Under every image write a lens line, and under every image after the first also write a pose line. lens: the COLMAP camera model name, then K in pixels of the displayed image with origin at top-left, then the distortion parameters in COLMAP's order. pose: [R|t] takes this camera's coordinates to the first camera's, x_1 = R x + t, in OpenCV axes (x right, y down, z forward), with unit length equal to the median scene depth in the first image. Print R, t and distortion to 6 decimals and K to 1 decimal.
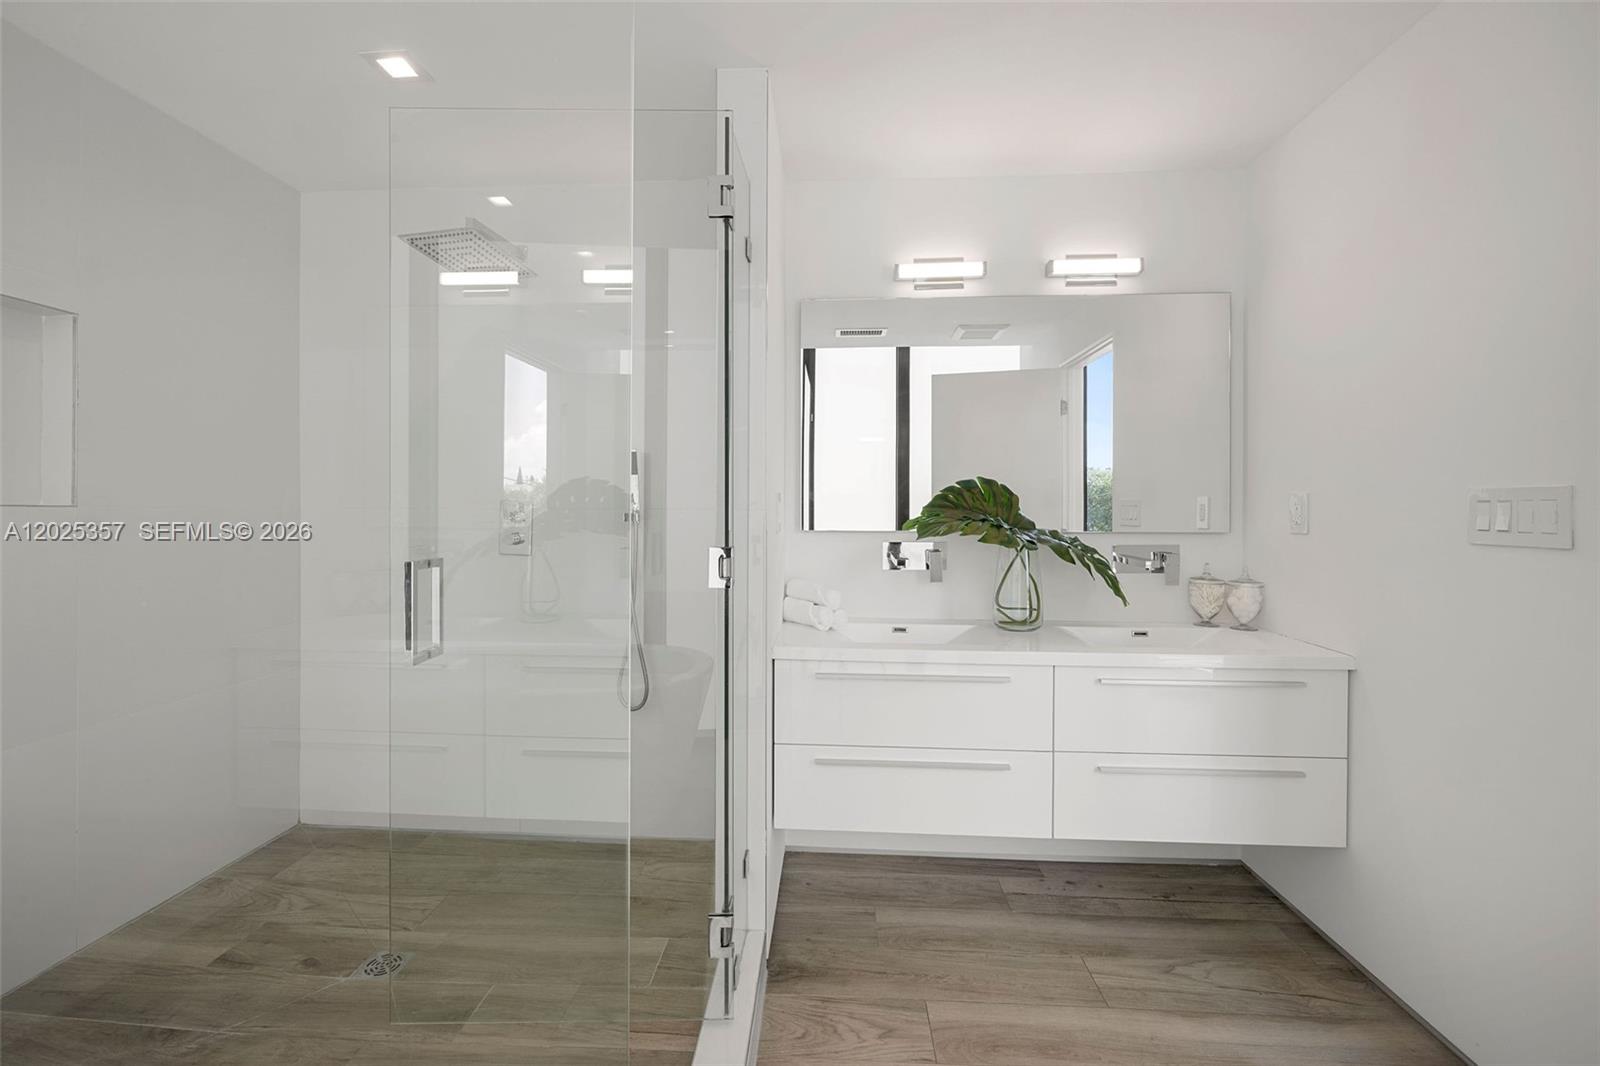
lens RADIAL K [[680.9, 0, 765.7], [0, 680.9, 506.2], [0, 0, 1]] dist [-0.004534, -0.000800]
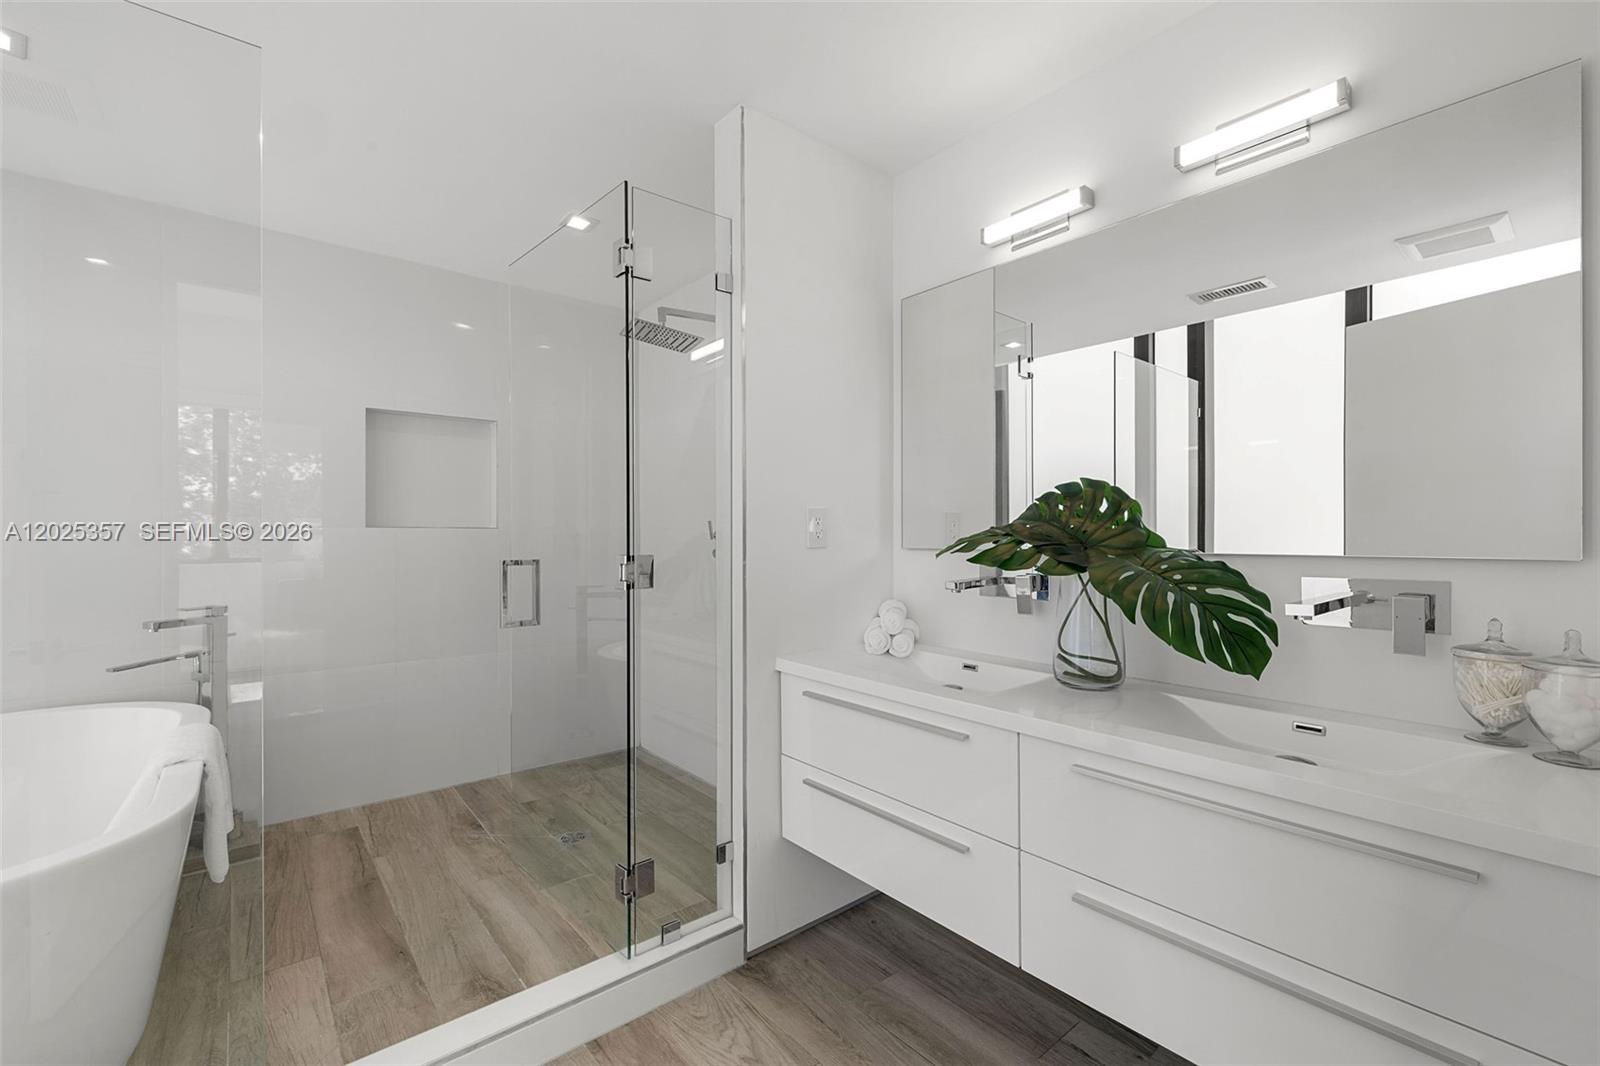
lens RADIAL K [[680.9, 0, 801.5], [0, 680.9, 532.3], [0, 0, 1]] dist [-0.004534, -0.000800]
pose [[0.684547, -0.006729, -0.728938, 0.681243], [0.006346, 0.999975, -0.003271, 0.017576], [0.728941, -0.002386, 0.684572, 0.281231]]
